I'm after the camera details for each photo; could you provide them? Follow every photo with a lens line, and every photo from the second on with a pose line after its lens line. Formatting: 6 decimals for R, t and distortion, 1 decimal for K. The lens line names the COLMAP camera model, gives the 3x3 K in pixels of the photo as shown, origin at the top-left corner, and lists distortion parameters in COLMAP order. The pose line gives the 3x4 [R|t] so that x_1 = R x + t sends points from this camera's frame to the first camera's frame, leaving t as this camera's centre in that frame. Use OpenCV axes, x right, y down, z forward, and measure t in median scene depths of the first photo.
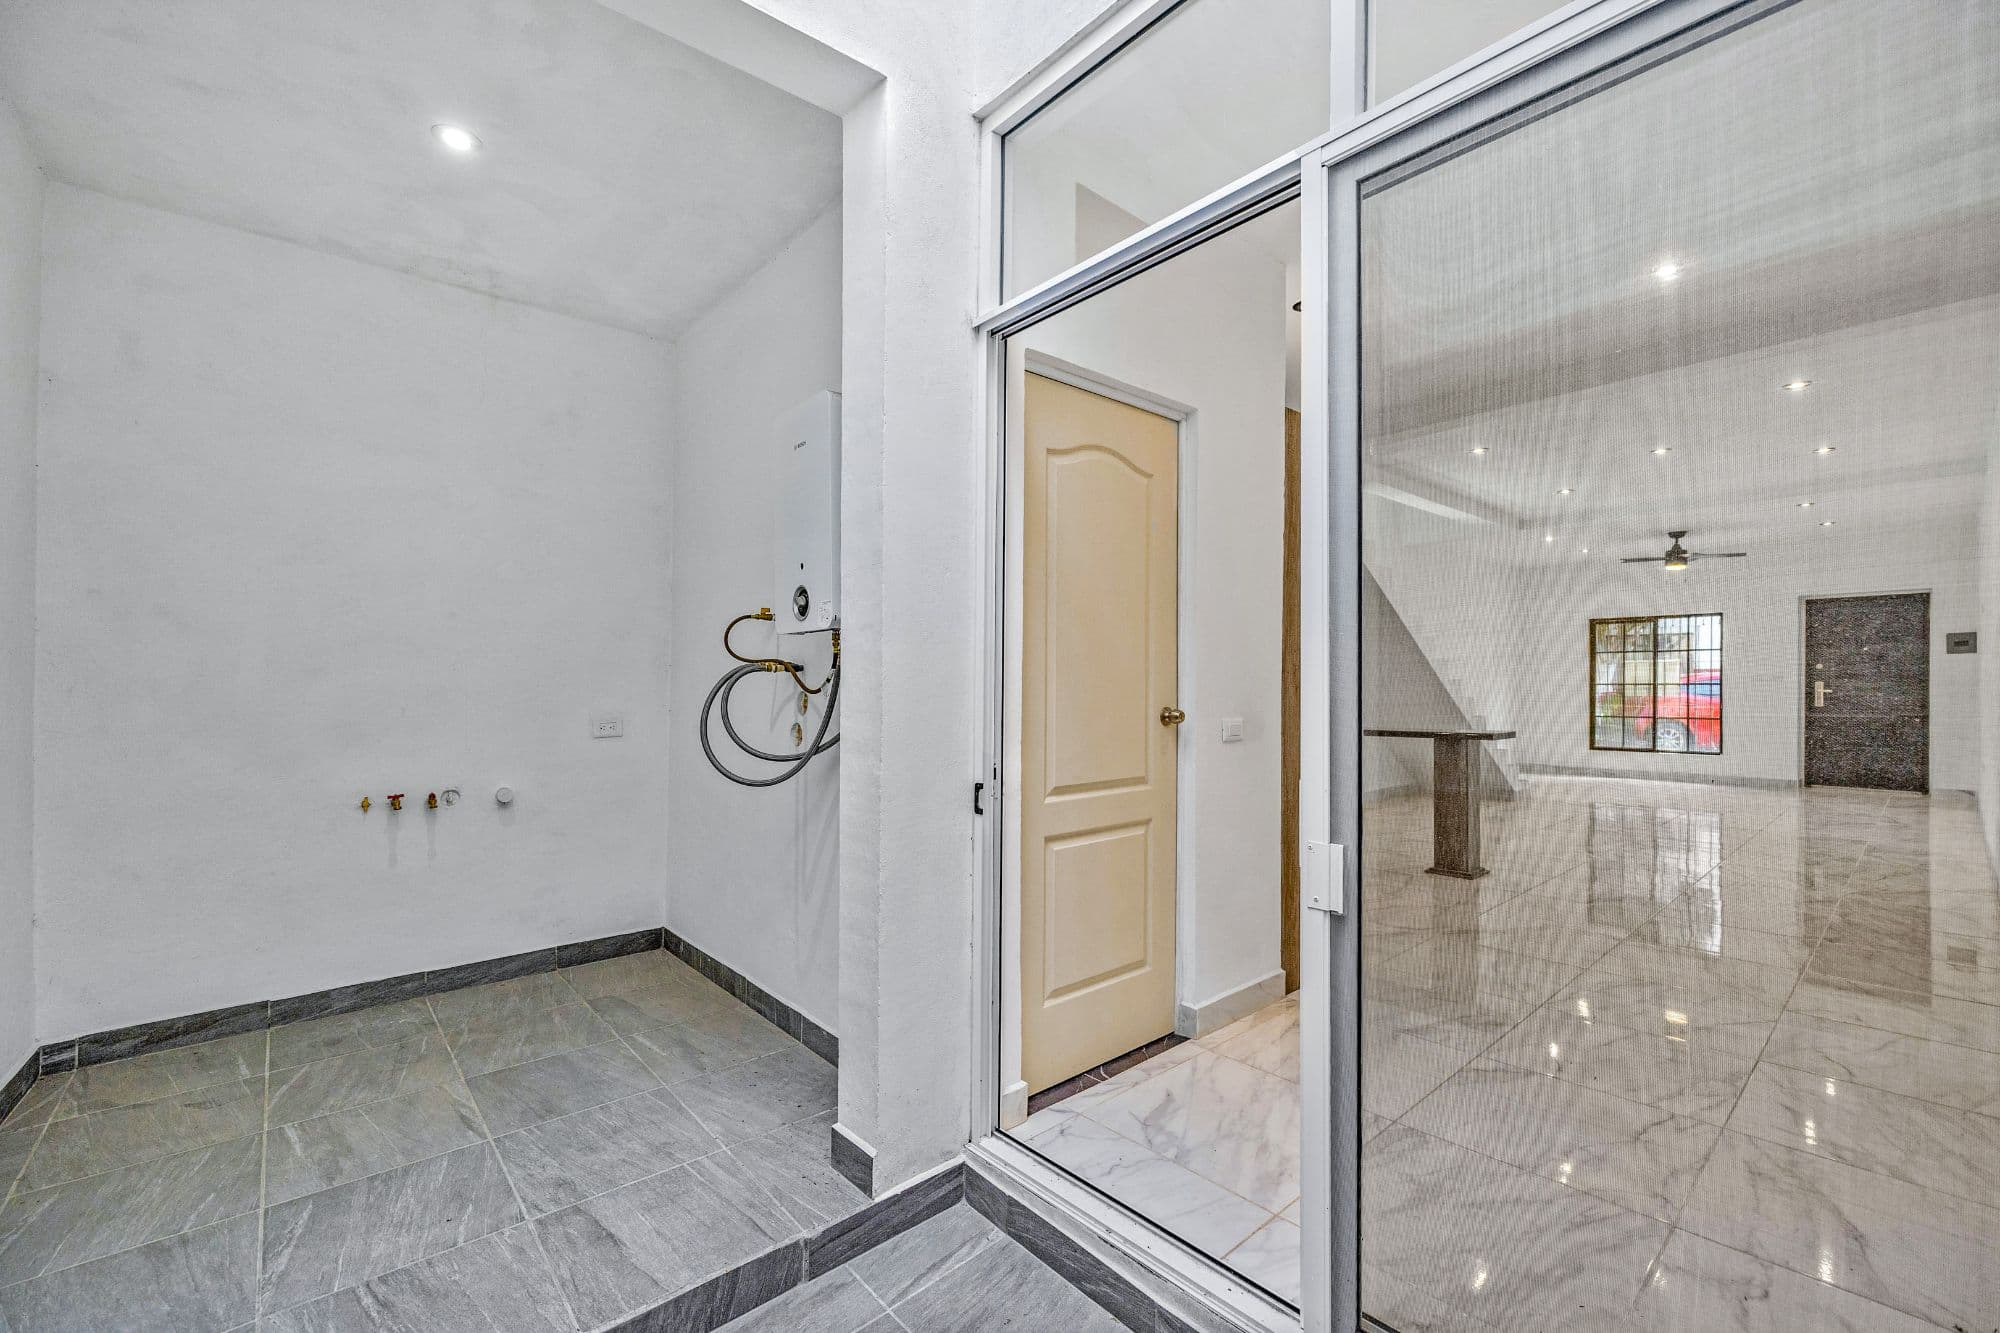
lens RADIAL K [[837.9, 0, 999.6], [0, 837.9, 674.2], [0, 0, 1]] dist [0.004648, 0.000255]
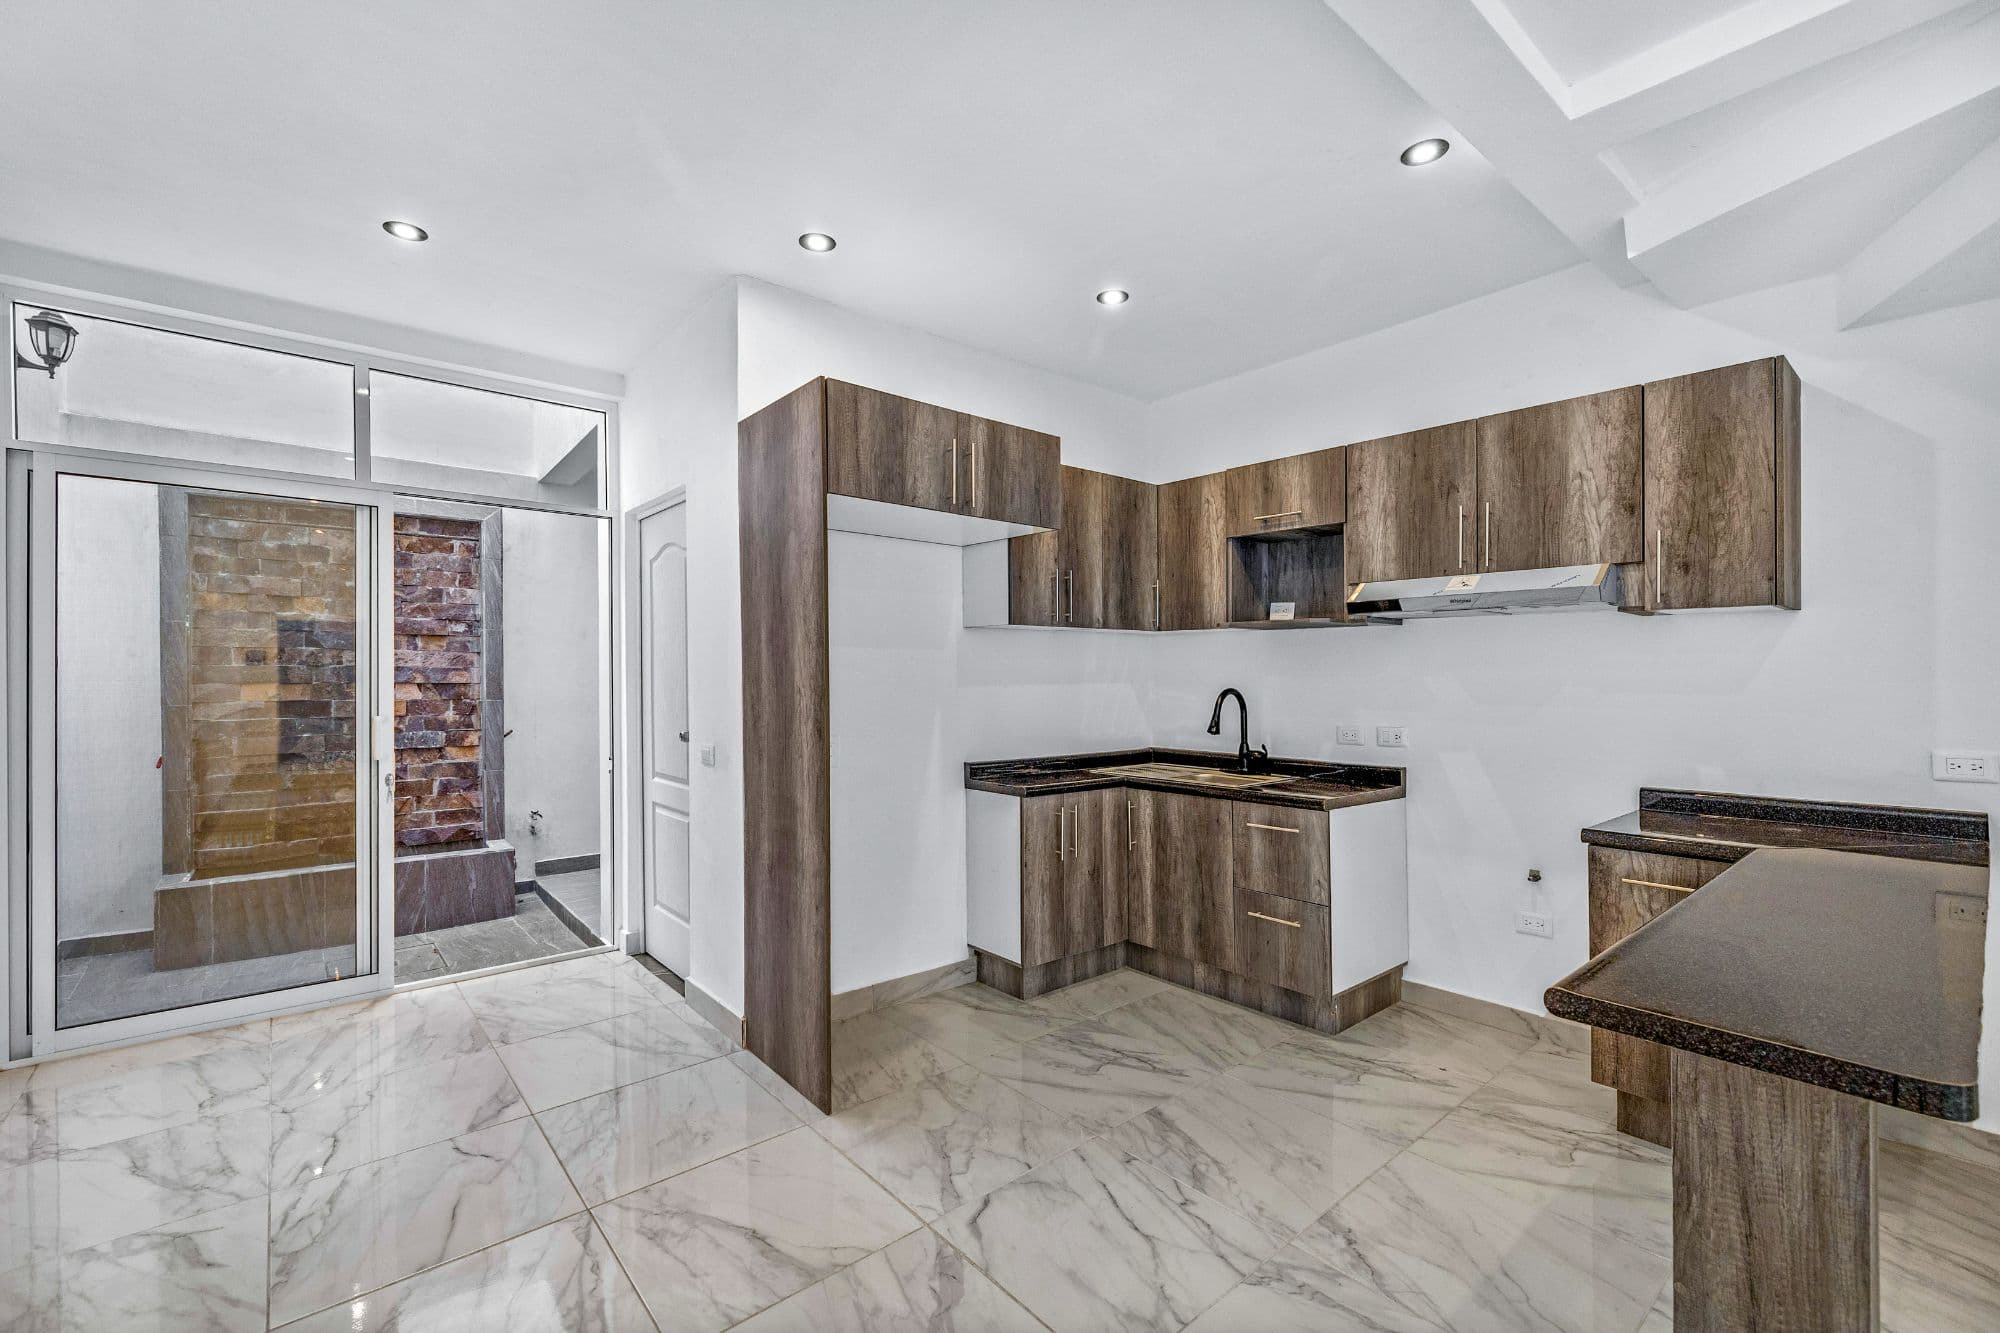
lens RADIAL K [[837.9, 0, 993.4], [0, 837.9, 672.7], [0, 0, 1]] dist [0.004648, 0.000255]
pose [[-0.011122, -0.000424, -0.999938, 1.770382], [0.005344, 0.999986, -0.000484, -0.044781], [0.999924, -0.005349, -0.011120, 1.797681]]
